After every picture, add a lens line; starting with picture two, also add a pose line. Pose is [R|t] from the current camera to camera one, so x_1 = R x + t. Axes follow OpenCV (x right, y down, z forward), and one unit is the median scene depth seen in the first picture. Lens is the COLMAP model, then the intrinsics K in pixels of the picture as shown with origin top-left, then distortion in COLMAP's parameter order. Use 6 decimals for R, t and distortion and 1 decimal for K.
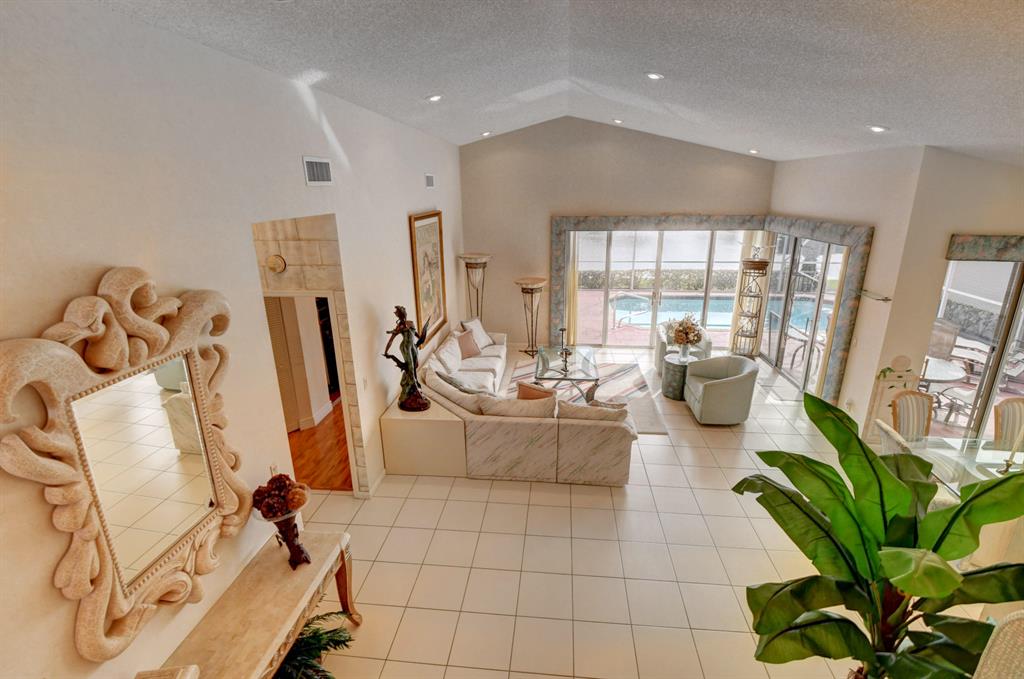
lens RADIAL K [[464.0, 0, 515.8], [0, 464.0, 331.3], [0, 0, 1]] dist [0.022761, -0.031361]
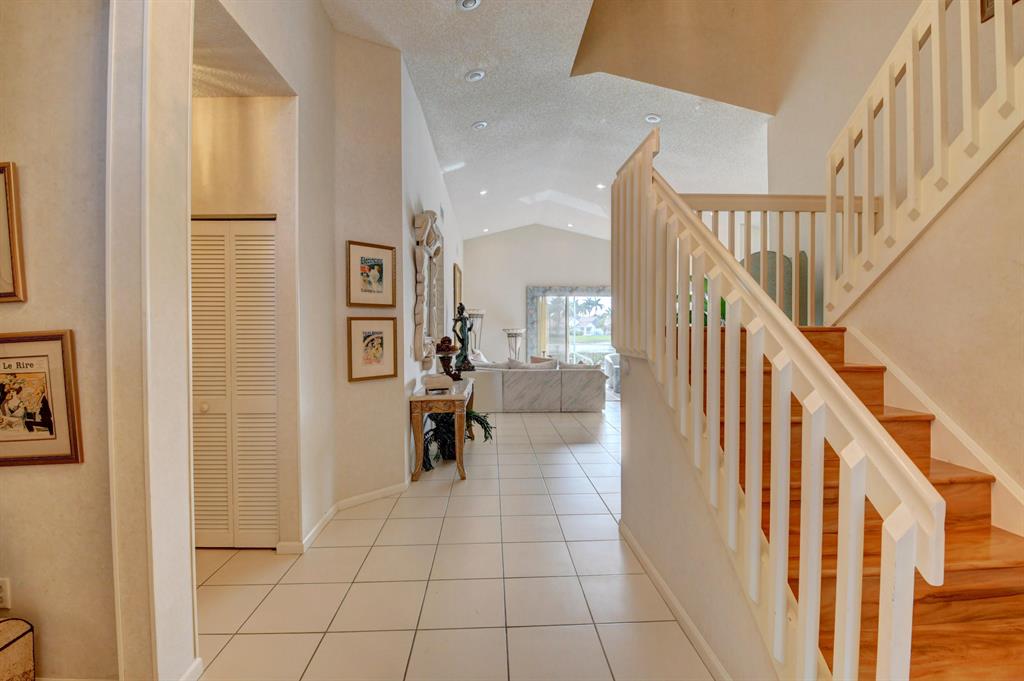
lens RADIAL K [[452.8, 0, 507.7], [0, 452.8, 335.0], [0, 0, 1]] dist [0.026514, -0.031374]
pose [[0.990145, 0.005935, 0.139923, -0.249978], [0.033814, 0.959413, -0.279971, 0.407862], [-0.135906, 0.281943, 0.949757, -0.410793]]
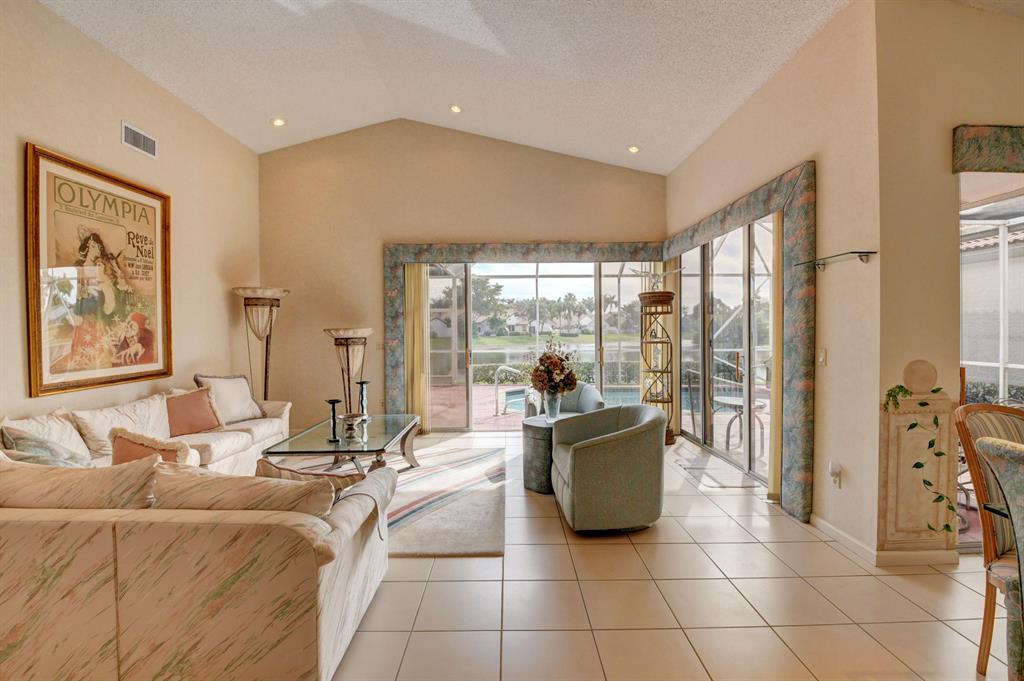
lens RADIAL K [[452.8, 0, 507.7], [0, 452.8, 335.0], [0, 0, 1]] dist [0.026514, -0.031374]
pose [[0.994935, 0.000256, 0.100516, 0.277865], [0.027933, 0.959904, -0.278933, 0.131023], [-0.096557, 0.280328, 0.955036, 0.473515]]
